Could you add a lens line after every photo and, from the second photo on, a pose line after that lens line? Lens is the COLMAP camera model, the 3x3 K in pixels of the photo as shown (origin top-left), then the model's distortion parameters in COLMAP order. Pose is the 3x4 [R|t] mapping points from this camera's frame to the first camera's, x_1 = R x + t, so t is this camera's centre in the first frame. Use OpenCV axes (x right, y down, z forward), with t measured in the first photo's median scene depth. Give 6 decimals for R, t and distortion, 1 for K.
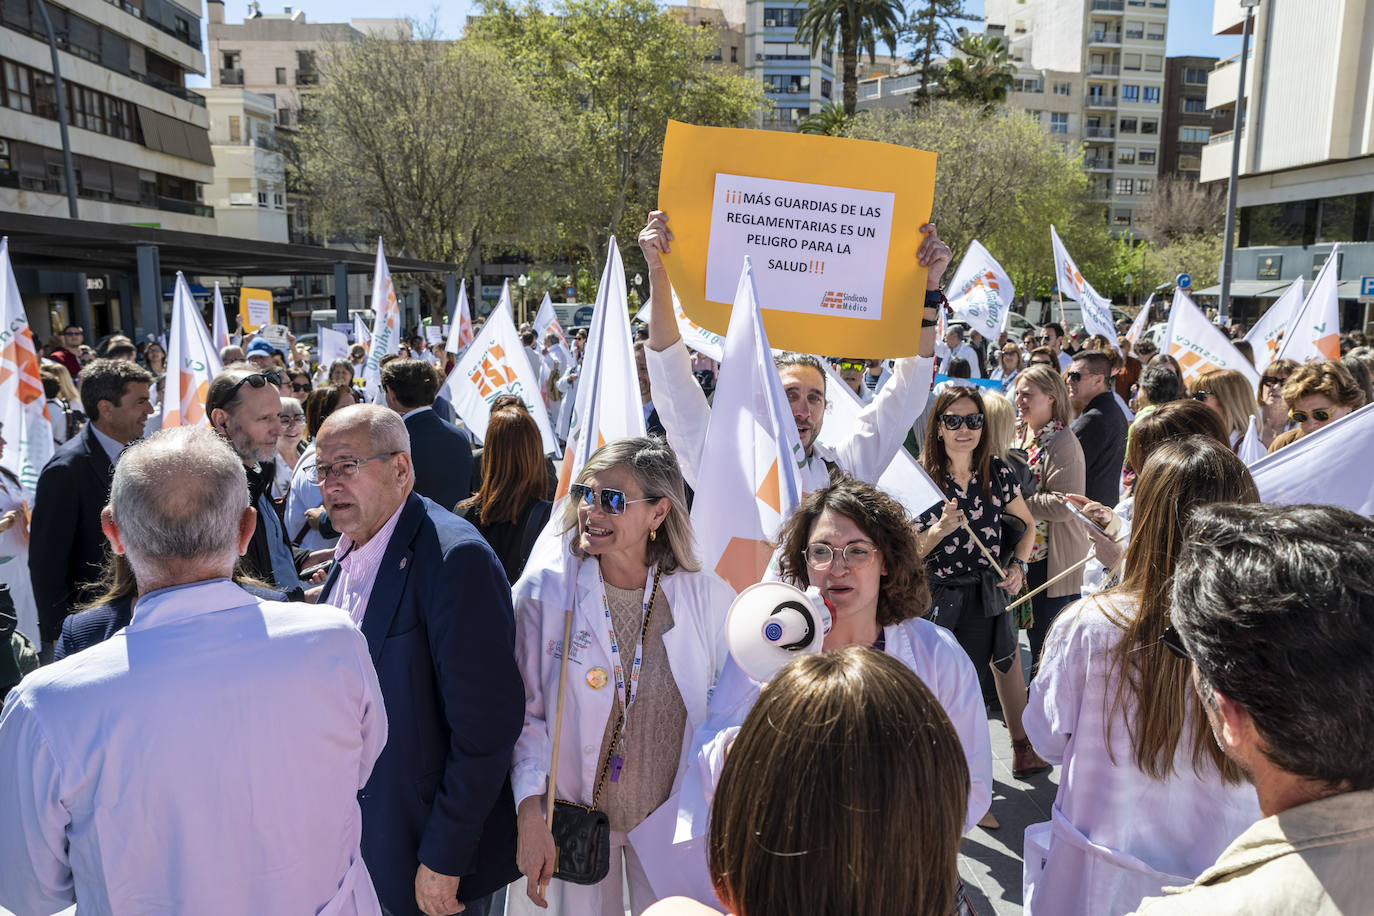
lens RADIAL K [[1069.5, 0, 679.9], [0, 1069.5, 458.7], [0, 0, 1]] dist [-0.065502, 0.086306]
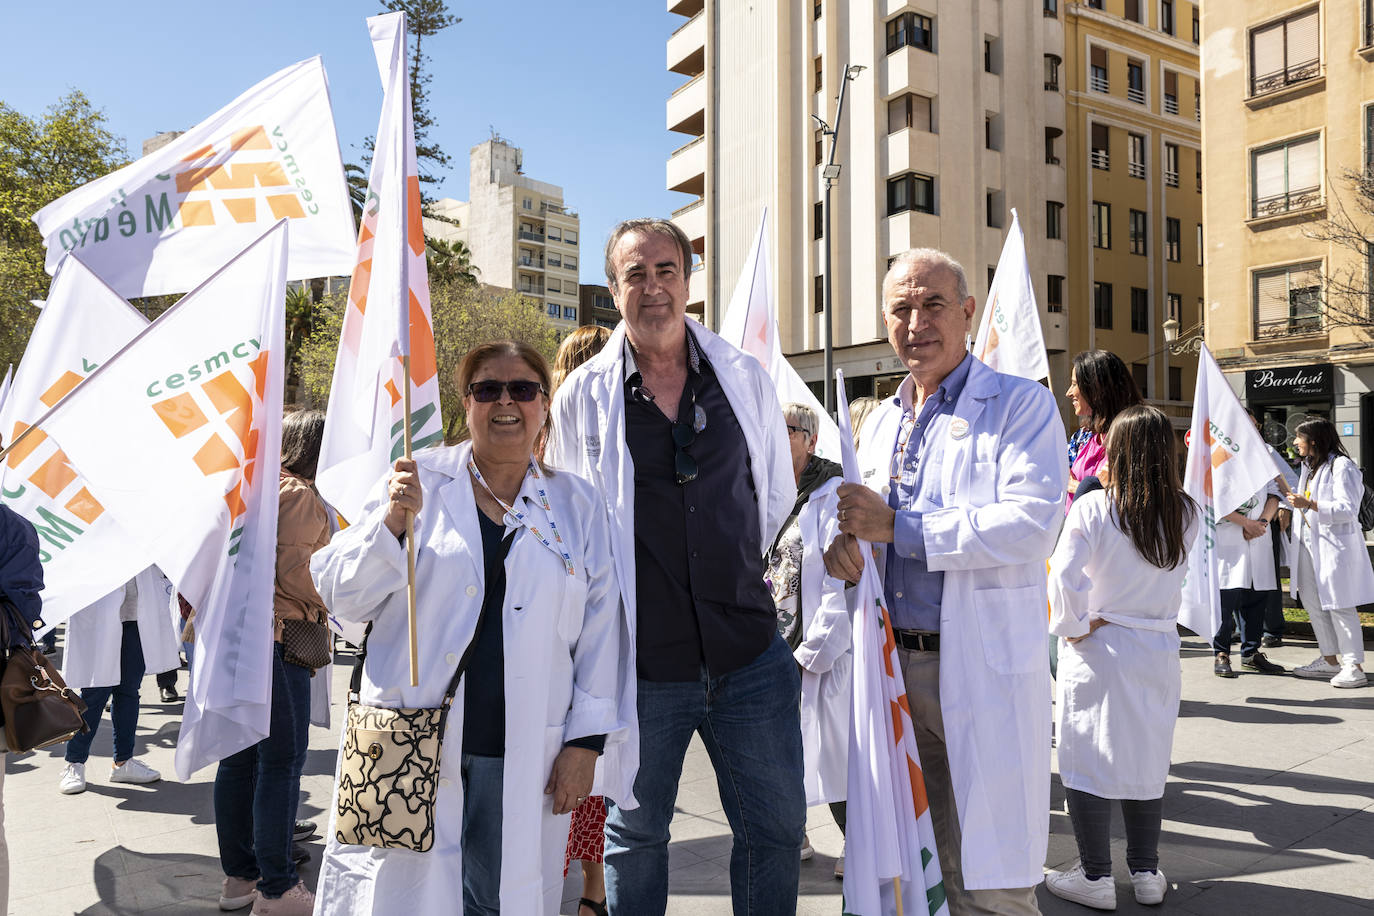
lens RADIAL K [[977.6, 0, 702.0], [0, 977.6, 452.0], [0, 0, 1]] dist [-0.062719, 0.076325]
pose [[0.839224, 0.016131, 0.543546, -0.029893], [0.088003, 0.982355, -0.165028, -0.000574], [-0.536617, 0.186329, 0.822996, 0.089295]]
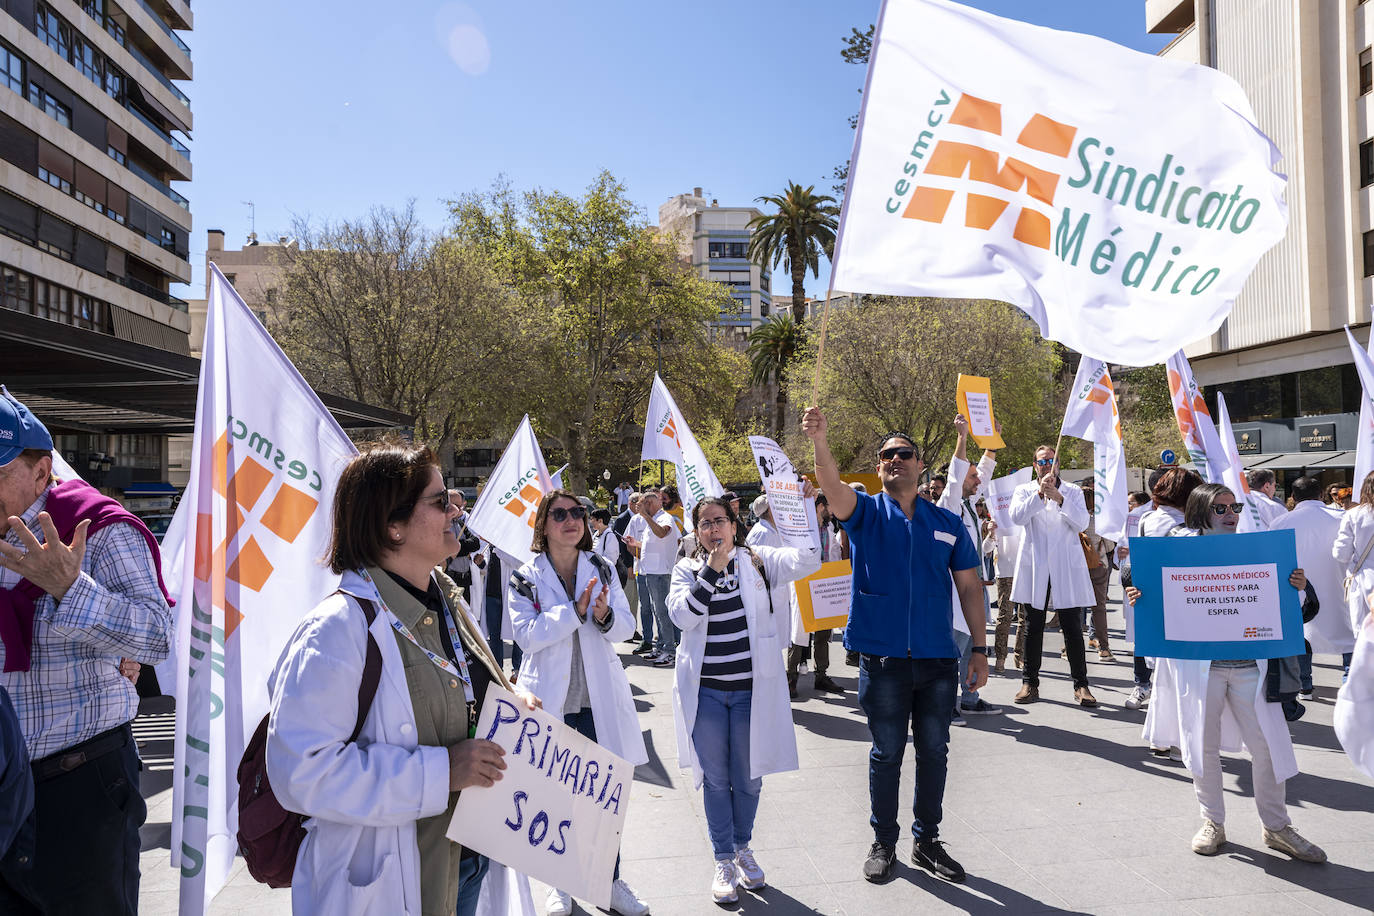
lens RADIAL K [[915.0, 0, 682.9], [0, 915.0, 449.4], [0, 0, 1]] dist [-0.063835, 0.062426]
pose [[0.997916, -0.014106, 0.062960, -0.020719], [0.026638, 0.978837, -0.202901, -0.009016], [-0.058765, 0.204156, 0.977173, 0.122599]]
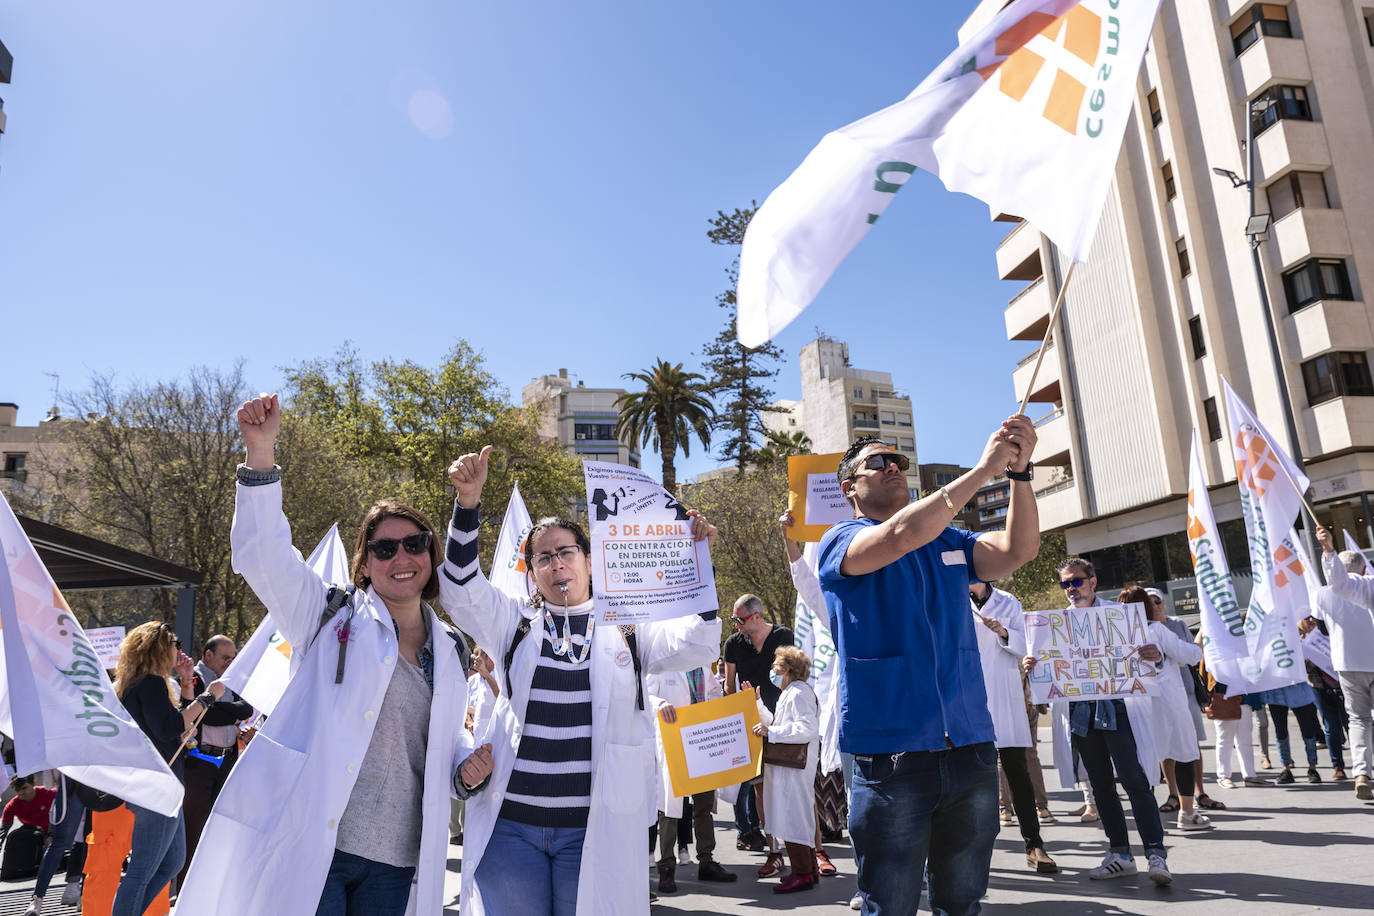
lens RADIAL K [[961.4, 0, 709.8], [0, 961.4, 450.4], [0, 0, 1]] dist [-0.069446, 0.071040]
pose [[0.973467, -0.001284, 0.228824, -0.017387], [0.092077, 0.917655, -0.386564, -0.004859], [-0.209485, 0.397377, 0.893425, 0.141204]]
